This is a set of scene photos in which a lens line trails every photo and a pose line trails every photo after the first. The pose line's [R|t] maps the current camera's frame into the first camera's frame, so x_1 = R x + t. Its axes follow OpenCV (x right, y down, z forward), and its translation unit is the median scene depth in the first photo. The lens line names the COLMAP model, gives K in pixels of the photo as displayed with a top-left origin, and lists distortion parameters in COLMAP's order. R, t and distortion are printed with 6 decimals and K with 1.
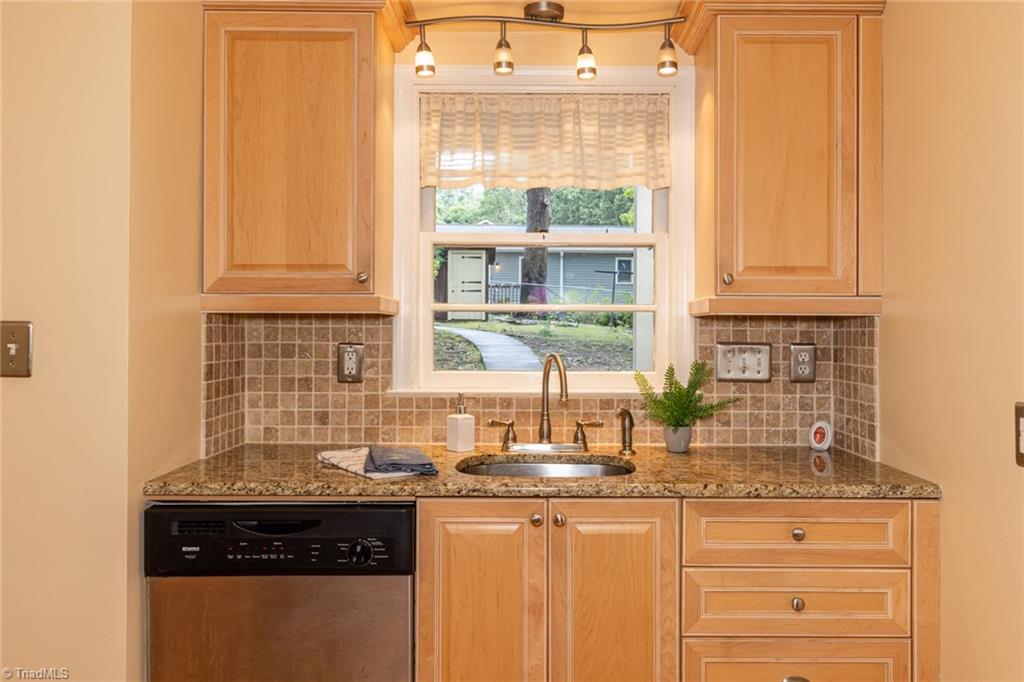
lens RADIAL K [[803.5, 0, 510.4], [0, 803.5, 316.2], [0, 0, 1]] dist [0.005468, 0.002003]
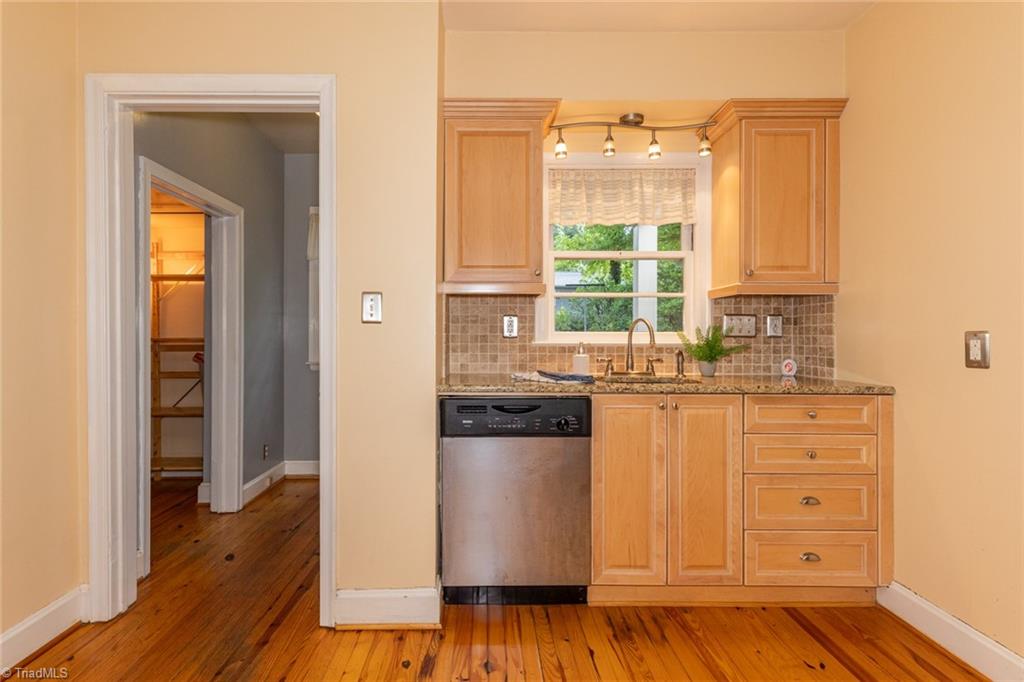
lens RADIAL K [[495.6, 0, 440.3], [0, 495.6, 337.5], [0, 0, 1]] dist [0.002310, 0.000251]
pose [[0.999896, -0.001362, -0.014331, -0.351150], [0.001492, 0.999958, 0.009032, 0.075901], [0.014319, -0.009052, 0.999857, -0.067575]]
